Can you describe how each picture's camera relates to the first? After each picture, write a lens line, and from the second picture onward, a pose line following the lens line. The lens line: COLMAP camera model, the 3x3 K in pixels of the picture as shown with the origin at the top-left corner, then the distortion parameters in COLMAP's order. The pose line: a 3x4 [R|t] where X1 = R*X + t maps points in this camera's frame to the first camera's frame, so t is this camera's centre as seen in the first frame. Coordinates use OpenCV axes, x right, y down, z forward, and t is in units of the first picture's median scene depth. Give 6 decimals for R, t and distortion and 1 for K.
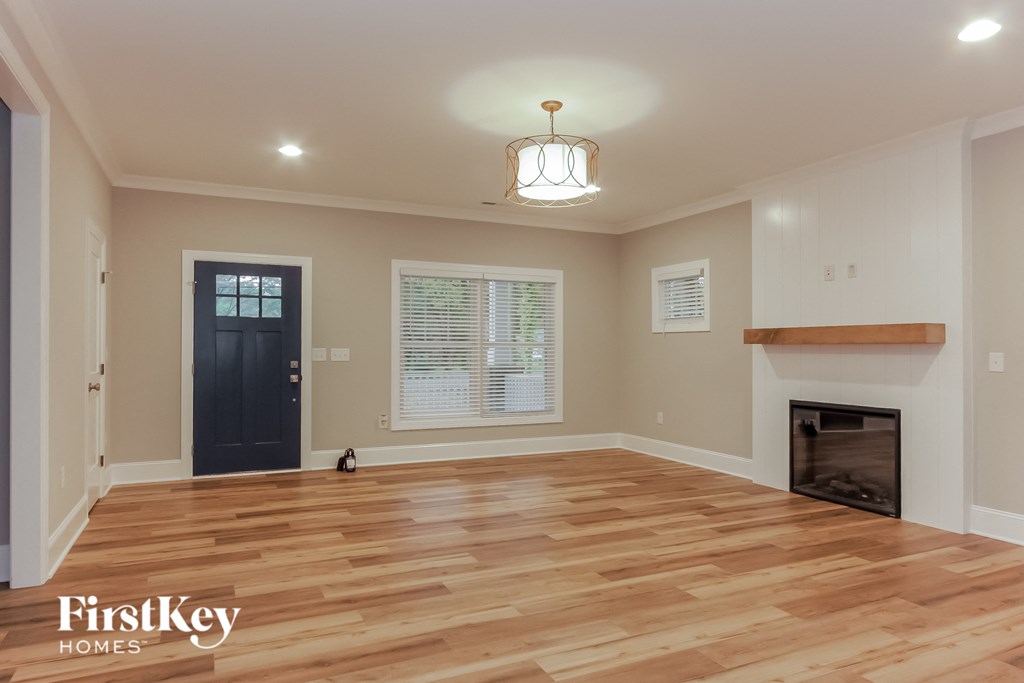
lens RADIAL K [[564.6, 0, 512.3], [0, 564.6, 345.4], [0, 0, 1]] dist [-0.004450, 0.000387]
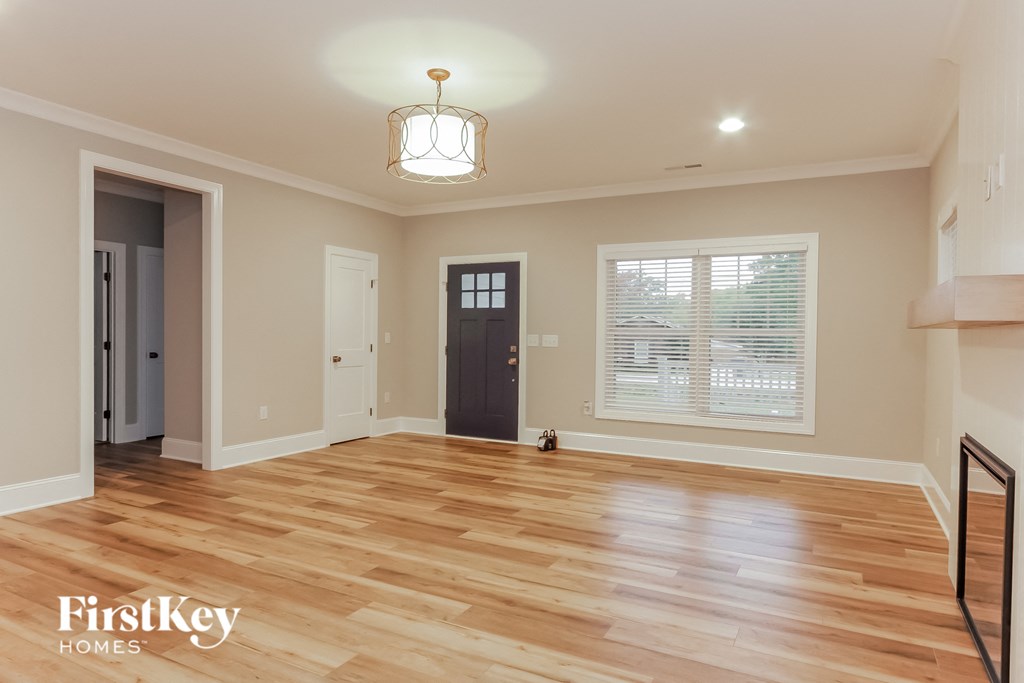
lens RADIAL K [[564.6, 0, 512.3], [0, 564.6, 345.4], [0, 0, 1]] dist [-0.004450, 0.000387]
pose [[0.664792, 0.018222, -0.746806, 0.779490], [-0.005055, 0.999789, 0.019895, 0.007182], [0.747011, -0.009451, 0.664744, 0.418870]]
